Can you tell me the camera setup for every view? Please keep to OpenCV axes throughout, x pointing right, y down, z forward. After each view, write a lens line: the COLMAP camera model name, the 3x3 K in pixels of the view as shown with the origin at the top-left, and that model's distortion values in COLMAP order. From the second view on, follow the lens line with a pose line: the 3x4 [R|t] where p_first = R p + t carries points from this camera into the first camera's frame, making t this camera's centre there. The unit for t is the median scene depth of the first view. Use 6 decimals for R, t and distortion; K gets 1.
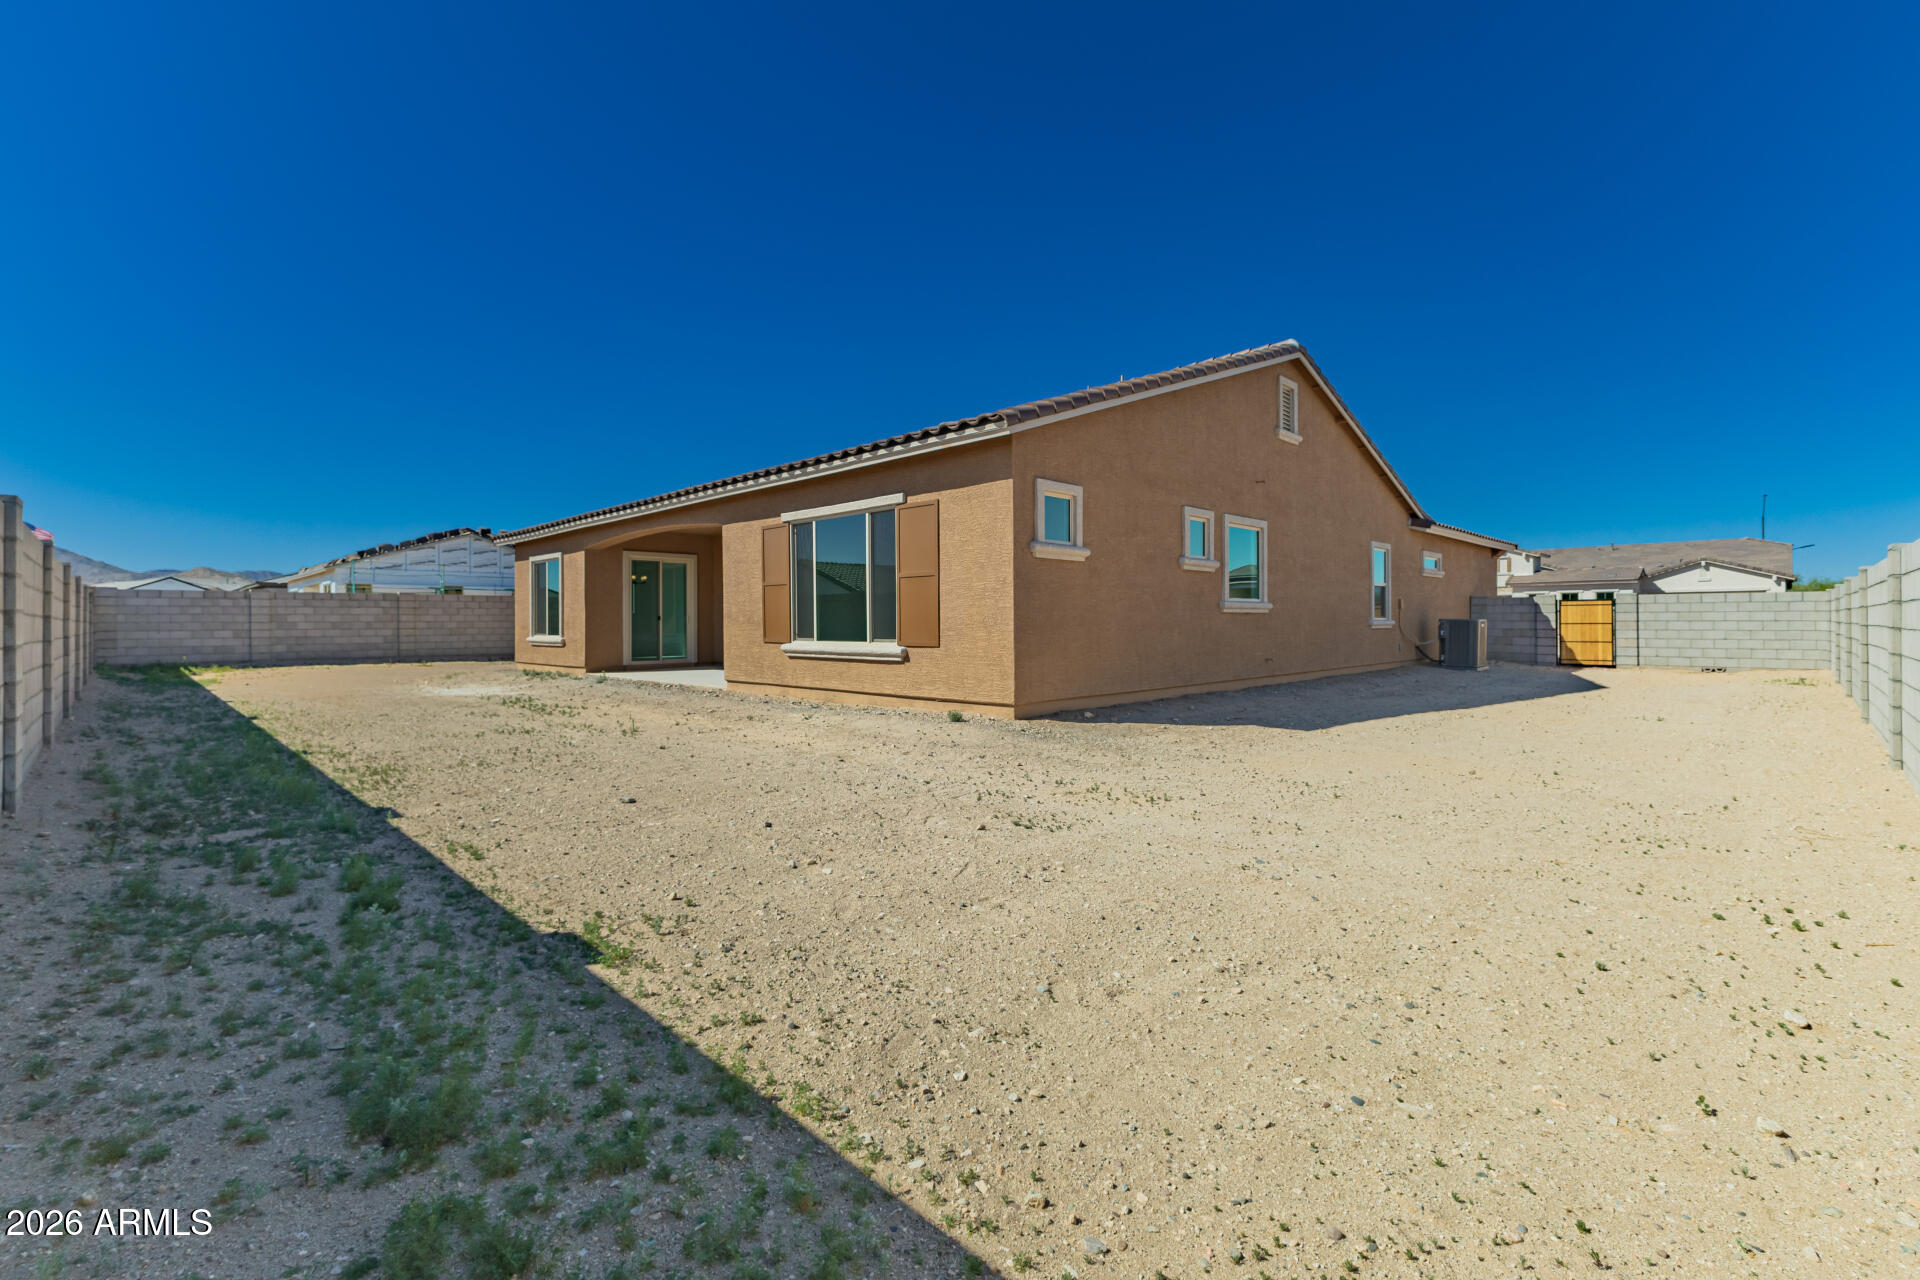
lens RADIAL K [[833.5, 0, 963.6], [0, 833.5, 625.0], [0, 0, 1]] dist [0.010715, -0.000636]
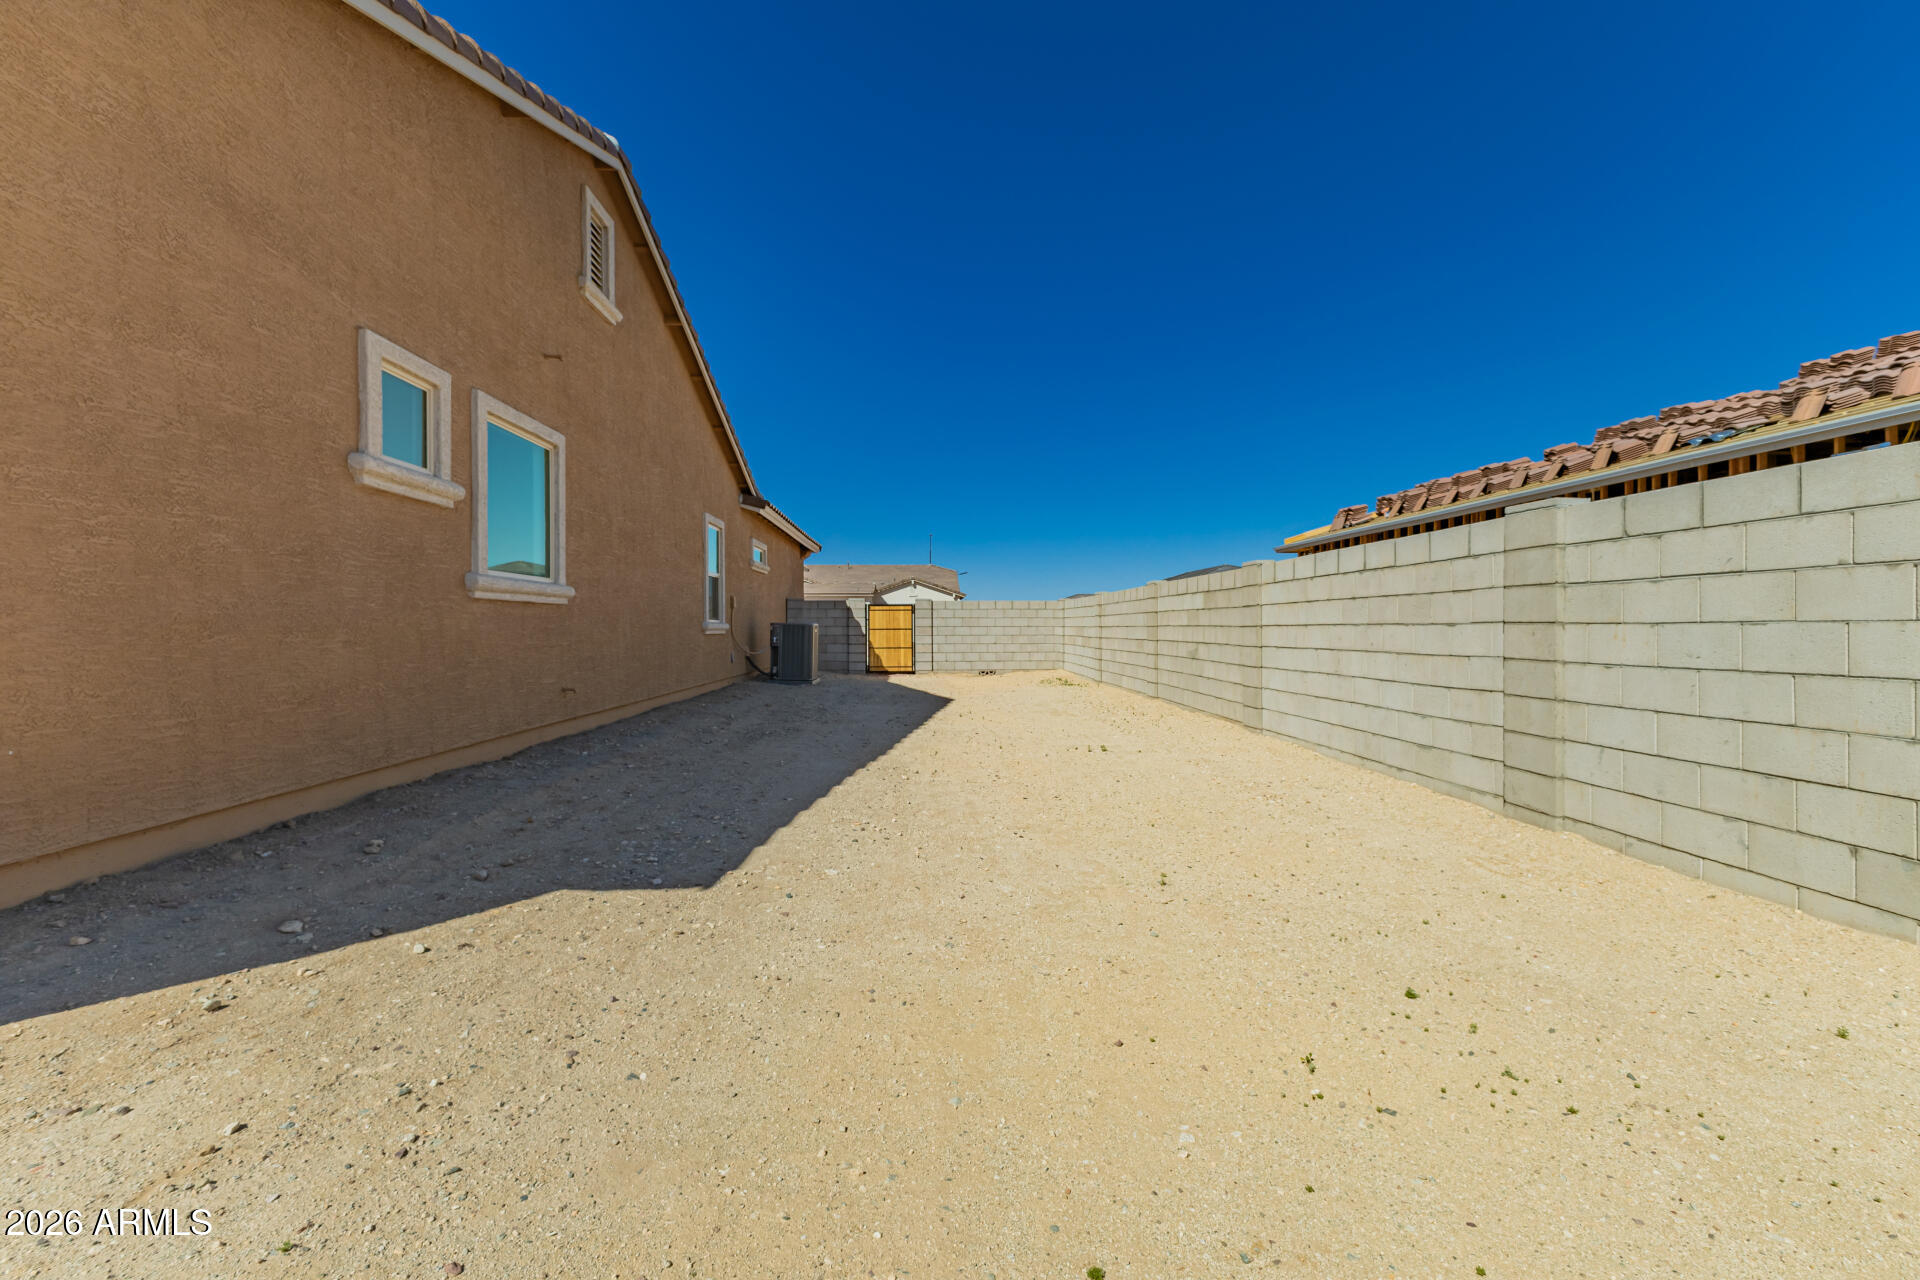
lens RADIAL K [[833.5, 0, 963.6], [0, 833.5, 625.0], [0, 0, 1]] dist [0.010715, -0.000636]
pose [[0.678084, 0.004632, 0.734969, 0.098662], [0.003812, 0.999945, -0.009819, 0.003523], [-0.734974, 0.009460, 0.678029, 0.309709]]
